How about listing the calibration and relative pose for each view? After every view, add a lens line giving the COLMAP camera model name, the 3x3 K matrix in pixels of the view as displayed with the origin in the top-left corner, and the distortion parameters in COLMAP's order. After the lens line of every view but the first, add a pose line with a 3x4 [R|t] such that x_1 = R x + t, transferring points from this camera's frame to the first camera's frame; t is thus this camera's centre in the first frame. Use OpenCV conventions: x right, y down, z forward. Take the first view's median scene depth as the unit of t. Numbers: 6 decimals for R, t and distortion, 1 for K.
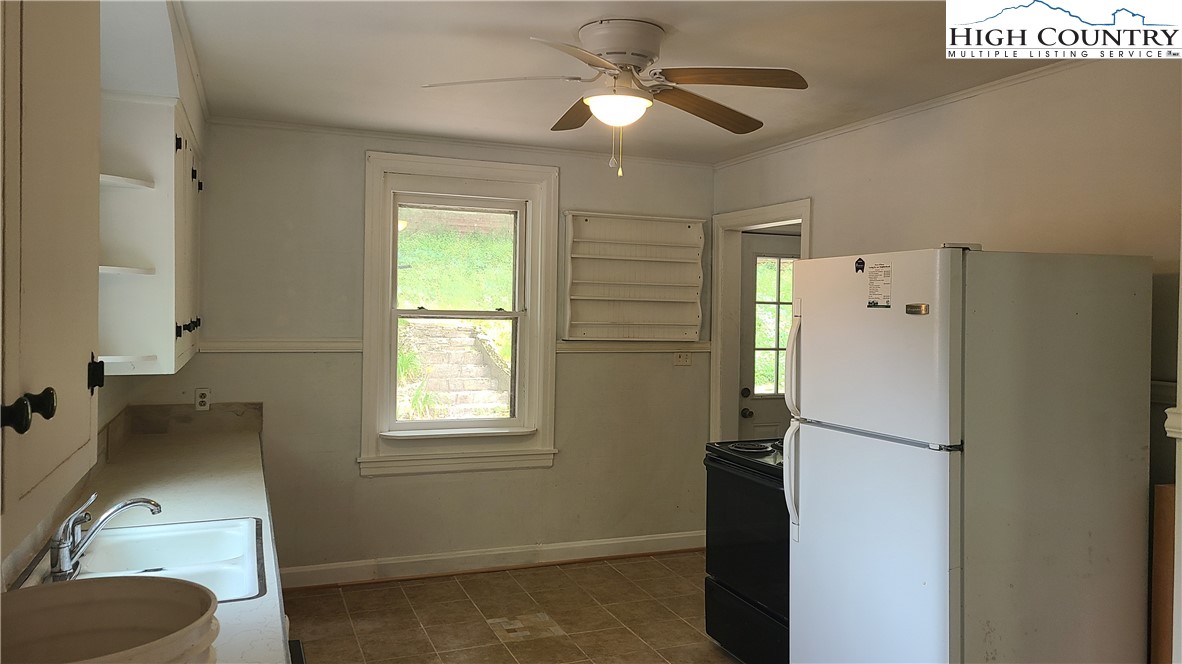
lens RADIAL K [[885.7, 0, 585.3], [0, 885.7, 327.1], [0, 0, 1]] dist [0.050339, -0.003619]
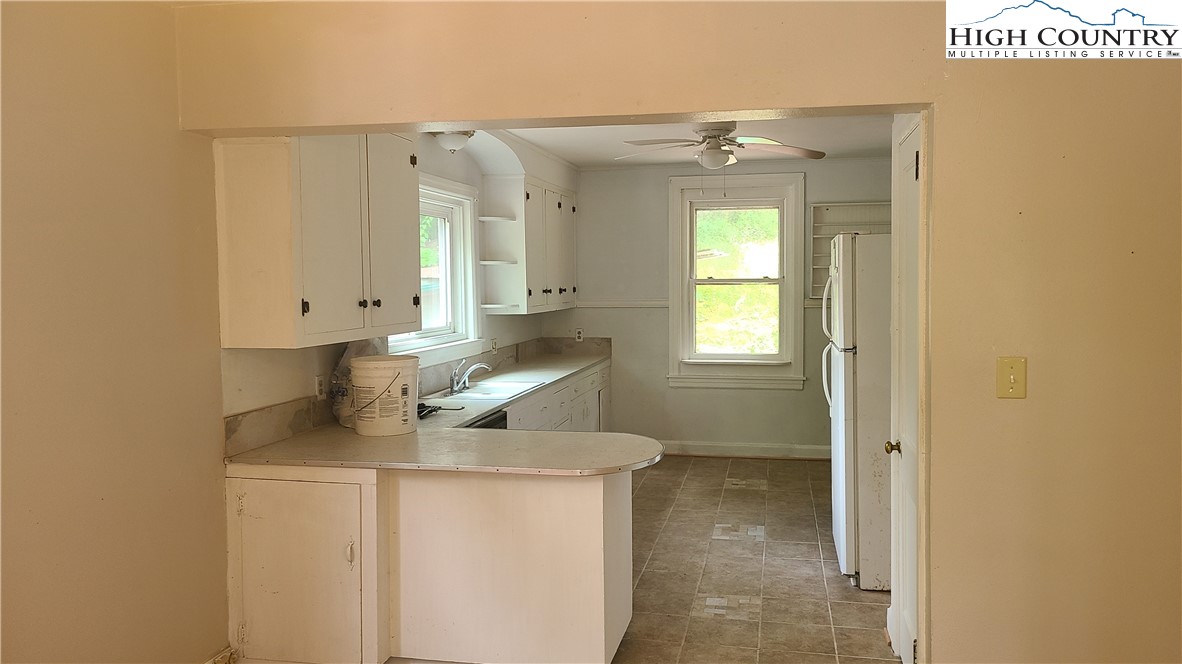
lens RADIAL K [[885.7, 0, 596.3], [0, 885.7, 327.8], [0, 0, 1]] dist [0.050339, -0.003619]
pose [[0.834220, 0.005073, -0.551409, 0.486167], [0.011535, 0.999578, 0.026646, 0.021066], [0.551312, -0.028589, 0.833809, -0.354035]]
